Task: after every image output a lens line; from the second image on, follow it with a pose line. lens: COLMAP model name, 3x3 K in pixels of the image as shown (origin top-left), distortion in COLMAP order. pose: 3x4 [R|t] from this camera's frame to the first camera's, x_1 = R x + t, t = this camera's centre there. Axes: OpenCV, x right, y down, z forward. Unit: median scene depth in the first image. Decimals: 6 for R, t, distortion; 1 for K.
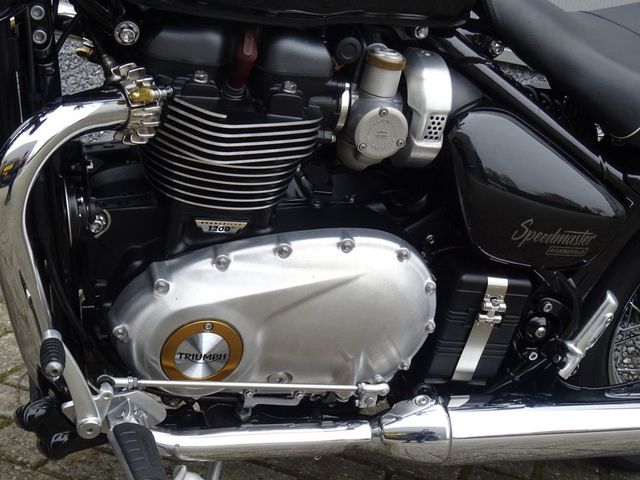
lens RADIAL K [[1031.6, 0, 320.5], [0, 1031.6, 239.2], [0, 0, 1]] dist [-0.005553, 0.000000]
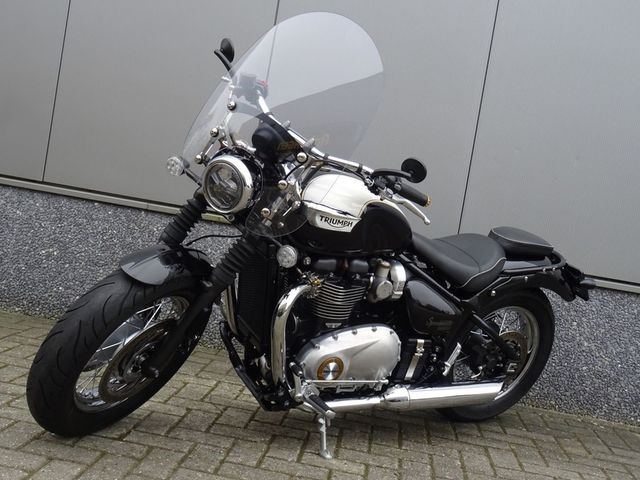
lens RADIAL K [[766.1, 0, 319.9], [0, 766.1, 240.7], [0, 0, 1]] dist [-0.040276, 0.000000]
pose [[0.977638, -0.031035, 0.207991, -0.540503], [0.059552, 0.989422, -0.132281, 0.032528], [-0.201685, 0.141709, 0.969145, -1.027264]]
